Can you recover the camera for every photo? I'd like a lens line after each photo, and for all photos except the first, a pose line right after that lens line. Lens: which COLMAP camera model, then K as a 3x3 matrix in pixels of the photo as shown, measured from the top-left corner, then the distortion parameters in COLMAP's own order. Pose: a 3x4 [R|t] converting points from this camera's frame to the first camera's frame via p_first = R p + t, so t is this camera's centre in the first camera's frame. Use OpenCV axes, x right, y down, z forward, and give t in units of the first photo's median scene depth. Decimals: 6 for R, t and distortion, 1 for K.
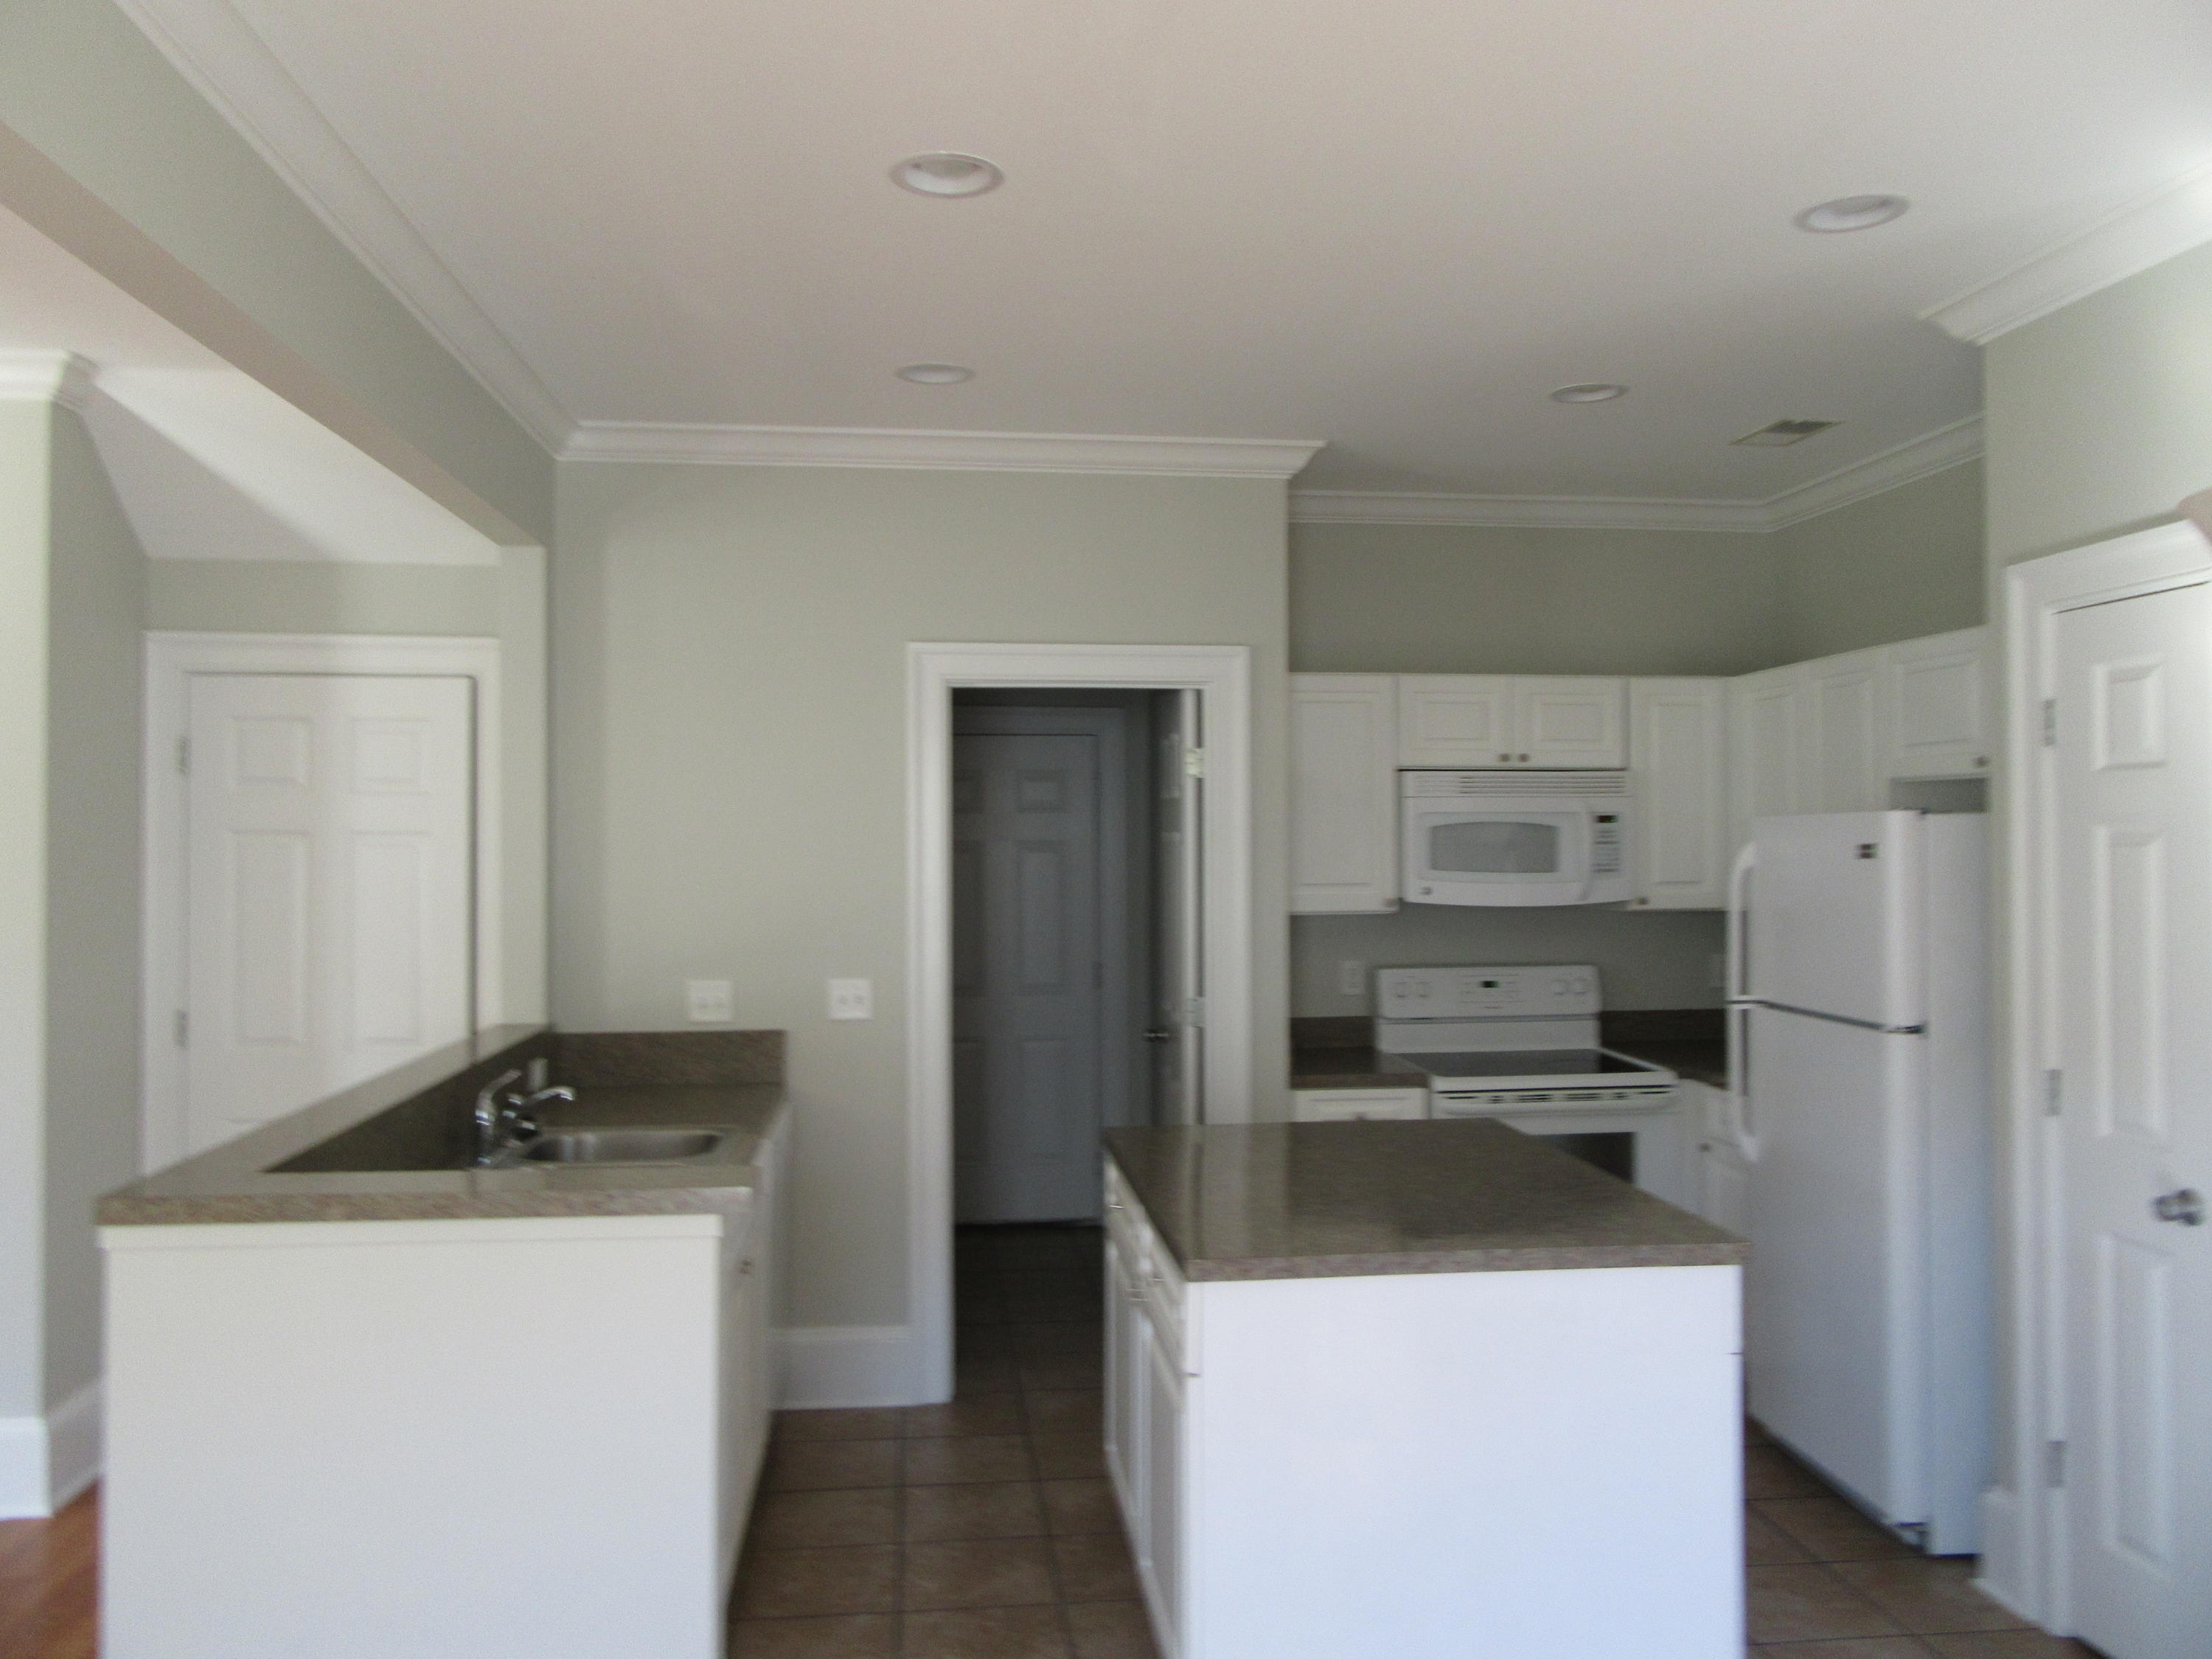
lens RADIAL K [[1628.0, 0, 1106.0], [0, 1628.0, 829.5], [0, 0, 1]] dist [0.001479, 0.001497]
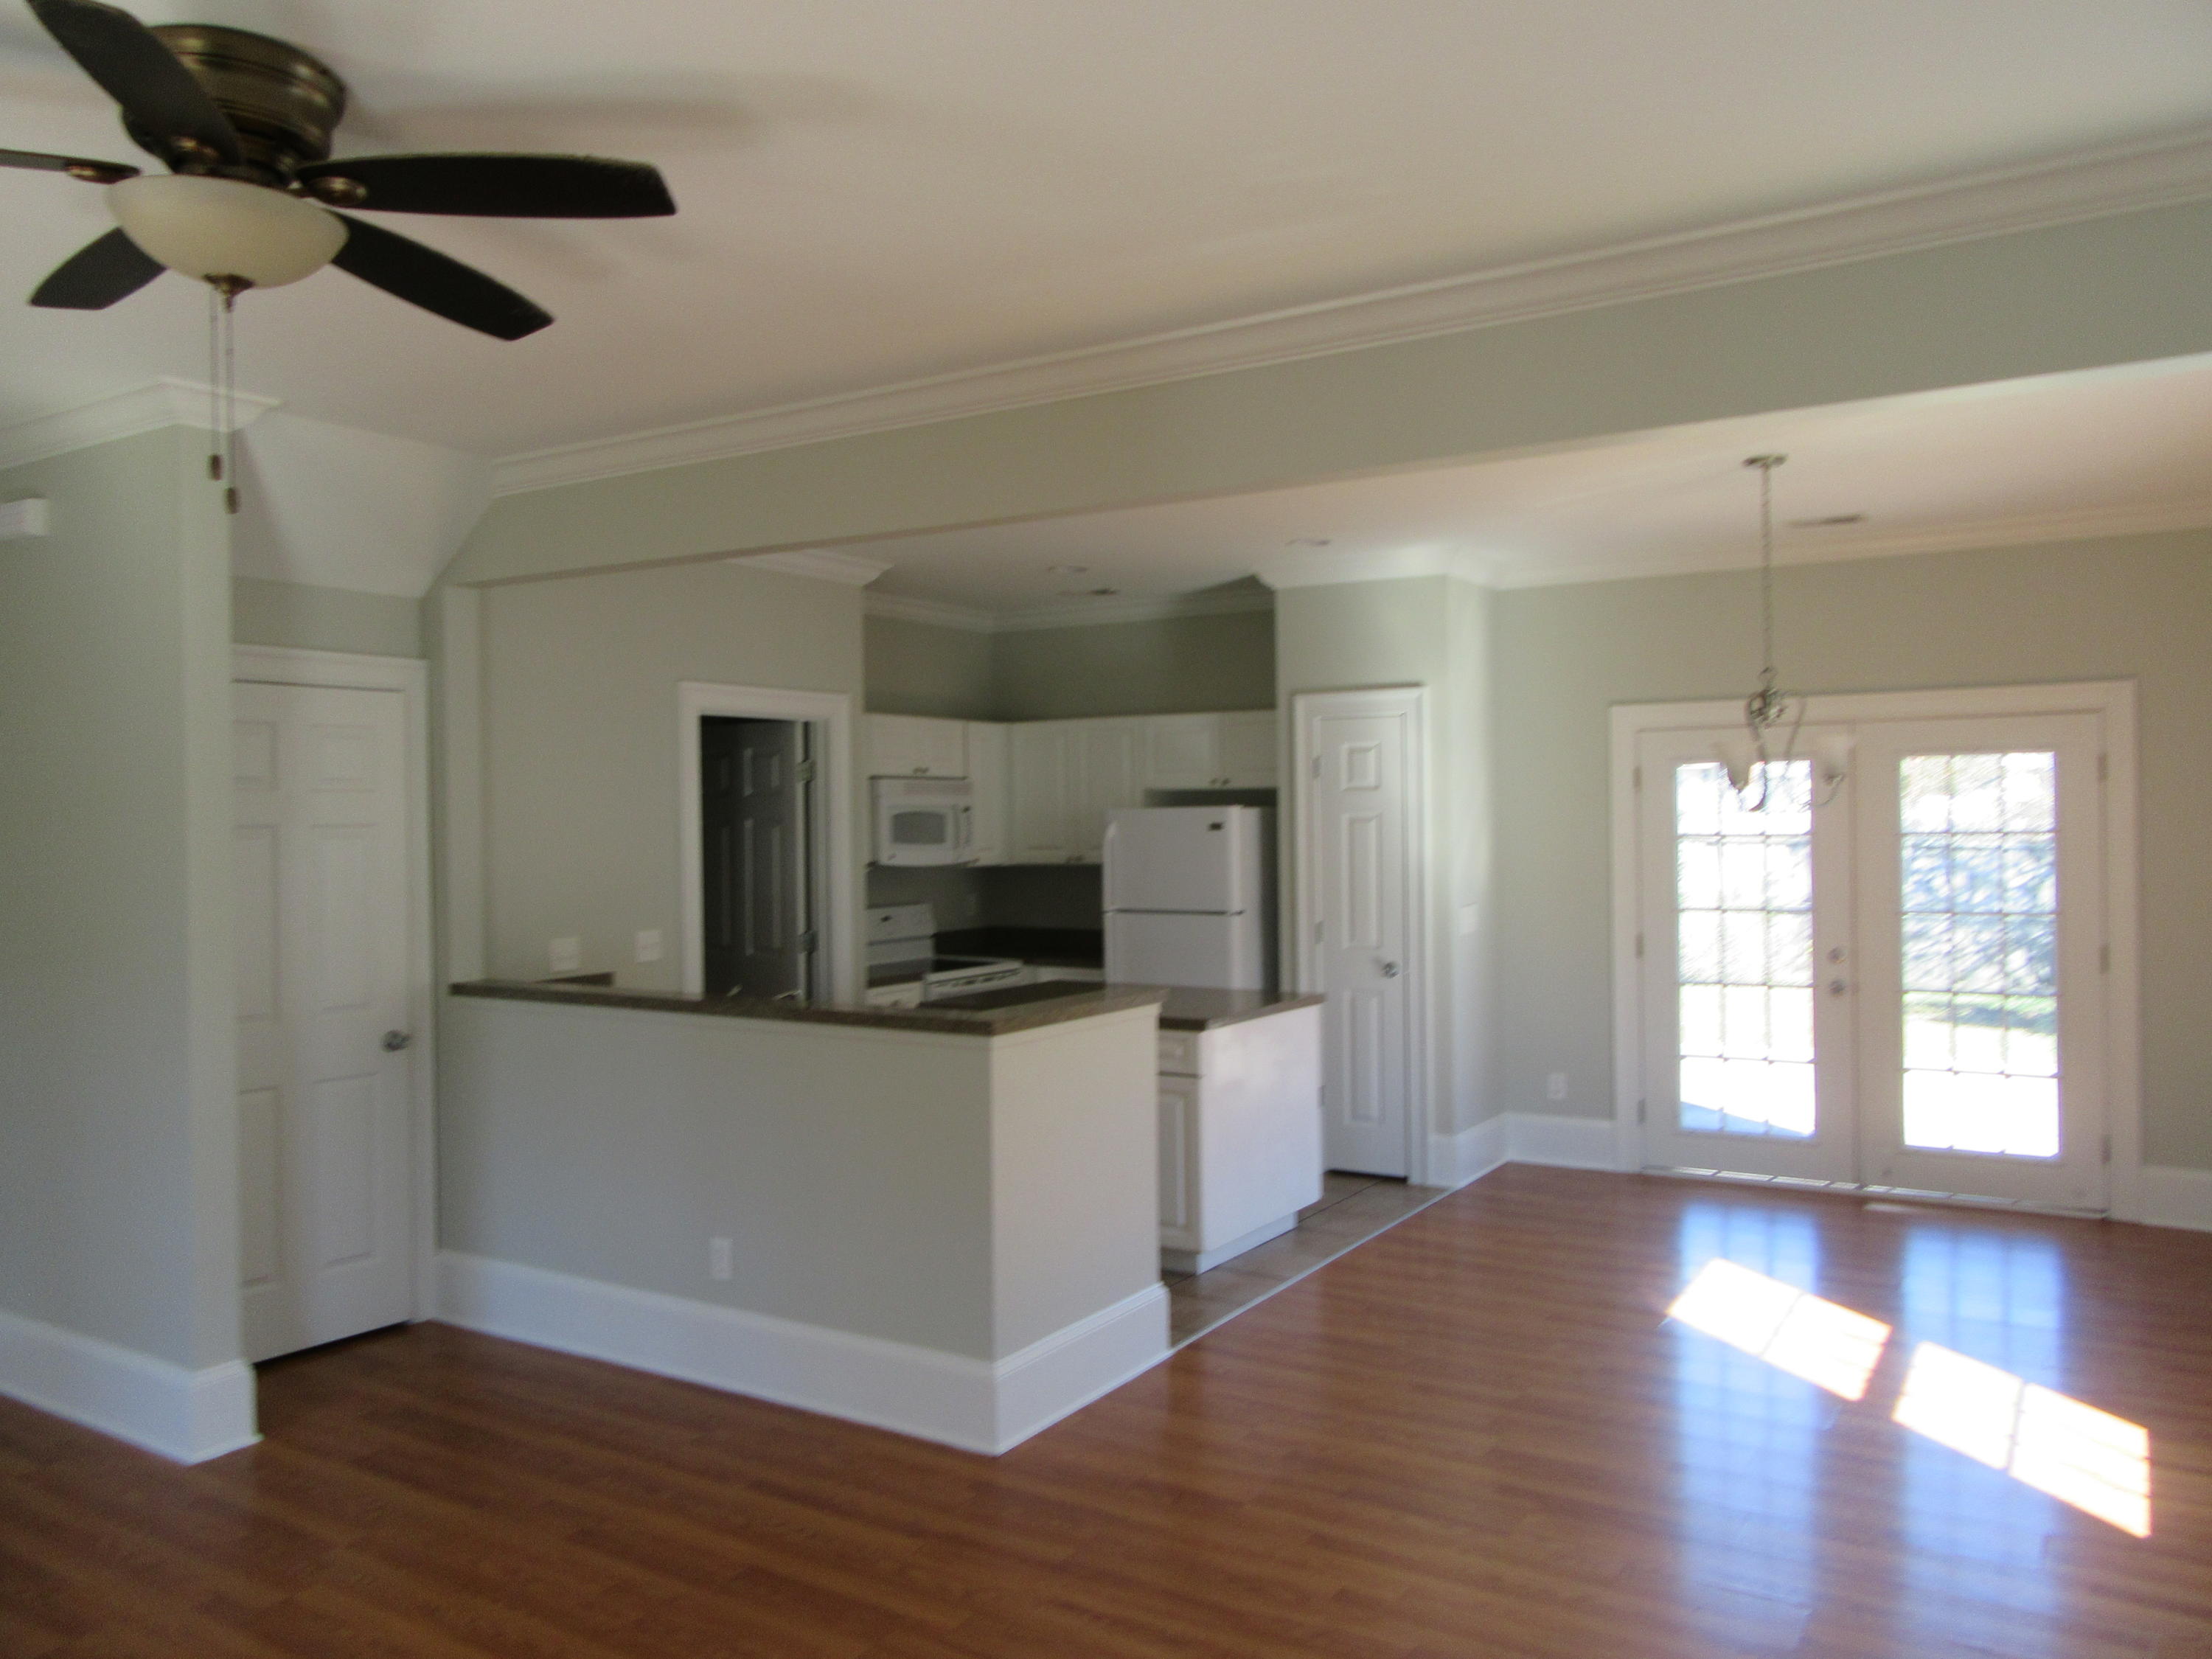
lens RADIAL K [[1628.0, 0, 1106.0], [0, 1628.0, 829.5], [0, 0, 1]] dist [0.001479, 0.001497]
pose [[0.632724, -0.011625, 0.774290, -0.926529], [0.003524, 0.999920, 0.012134, -0.006409], [-0.774369, -0.004949, 0.632715, -0.132939]]
